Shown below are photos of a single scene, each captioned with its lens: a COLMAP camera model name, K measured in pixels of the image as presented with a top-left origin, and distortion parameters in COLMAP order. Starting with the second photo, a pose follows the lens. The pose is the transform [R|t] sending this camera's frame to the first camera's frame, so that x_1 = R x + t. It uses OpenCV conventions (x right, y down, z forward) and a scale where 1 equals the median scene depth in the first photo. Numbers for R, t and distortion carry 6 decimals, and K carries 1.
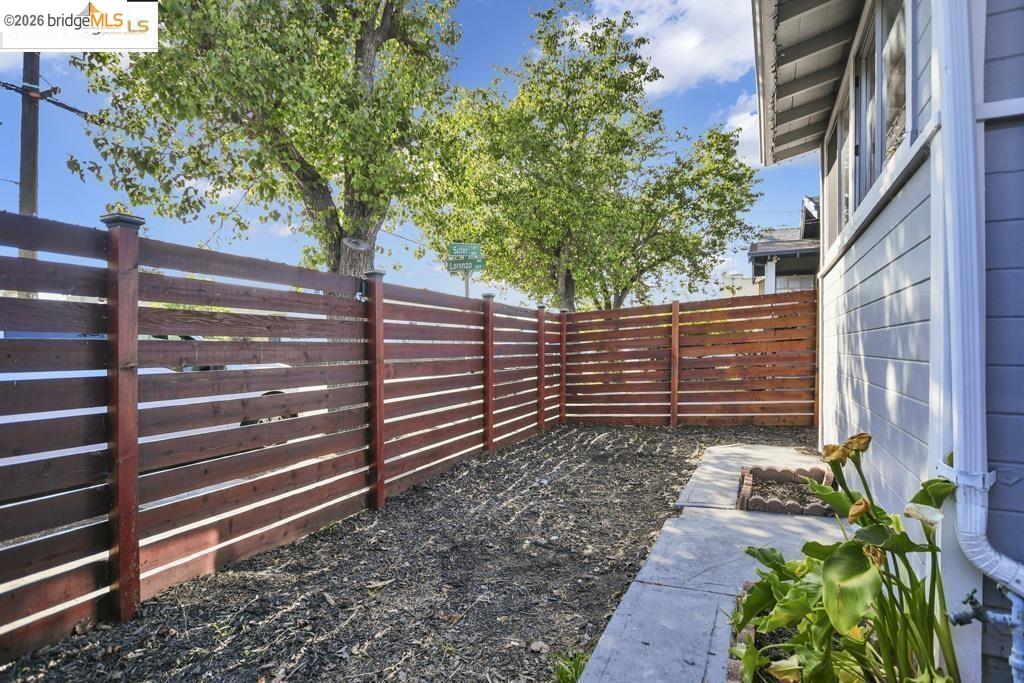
lens RADIAL K [[512.3, 0, 510.1], [0, 512.3, 343.7], [0, 0, 1]] dist [-0.029617, 0.000019]
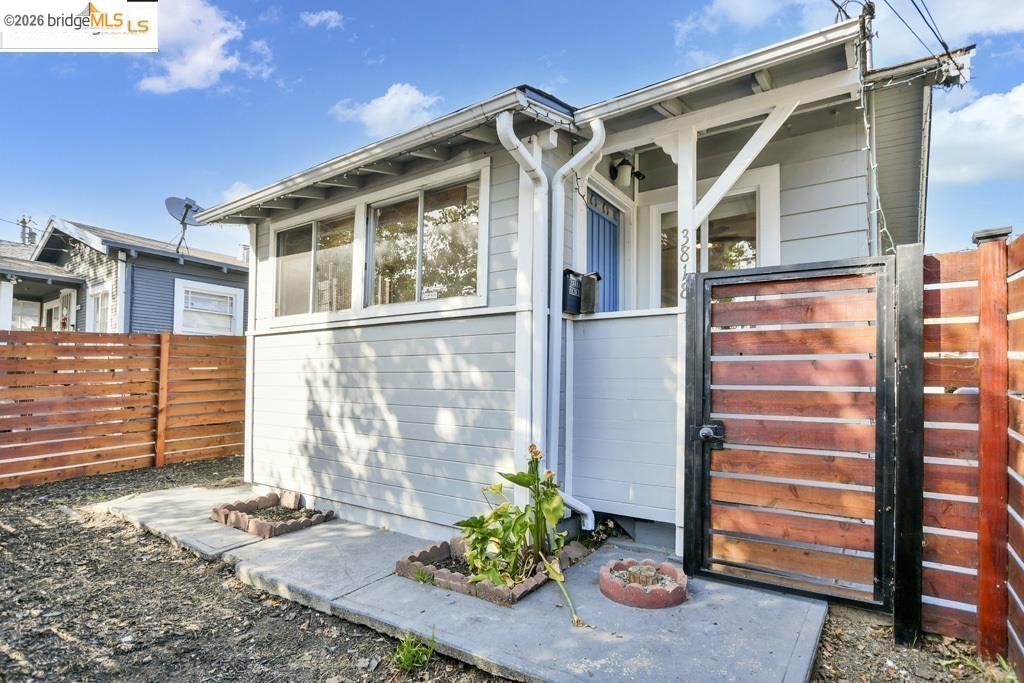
lens RADIAL K [[512.3, 0, 505.1], [0, 512.3, 376.4], [0, 0, 1]] dist [-0.029617, 0.000019]
pose [[0.168485, 0.017971, 0.985540, -0.558906], [-0.013843, 0.999778, -0.015864, -0.024160], [-0.985607, -0.010970, 0.168697, 0.273748]]
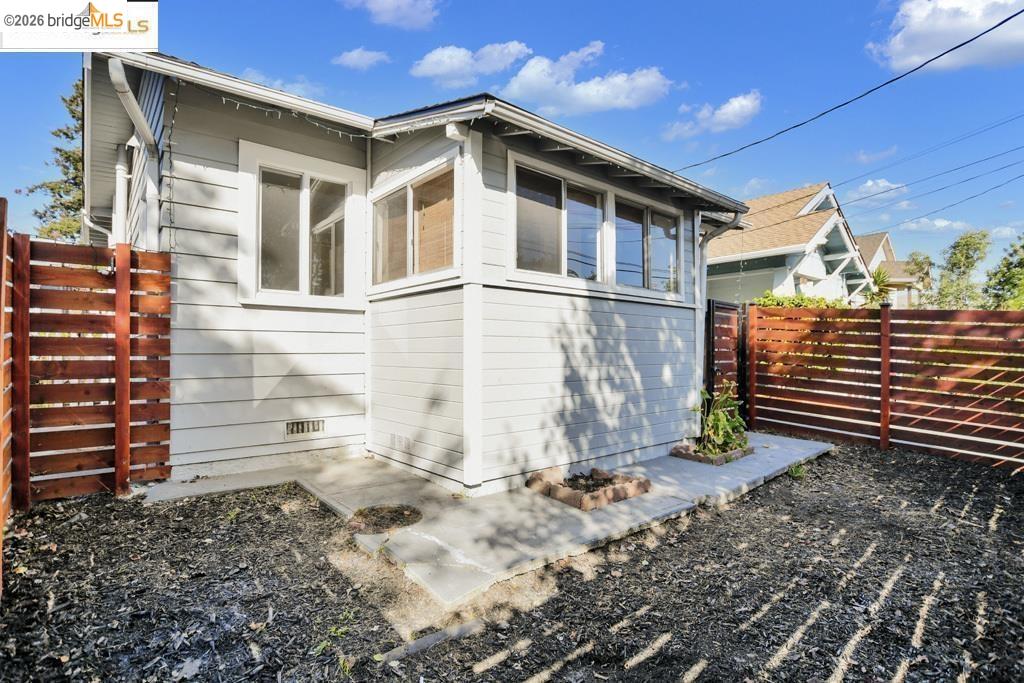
lens RADIAL K [[512.3, 0, 513.7], [0, 512.3, 344.6], [0, 0, 1]] dist [-0.029617, 0.000019]
pose [[-0.918295, 0.004148, 0.395875, 0.246242], [-0.002203, 0.999876, -0.015589, -0.010565], [-0.395891, -0.015187, -0.918172, 2.160761]]
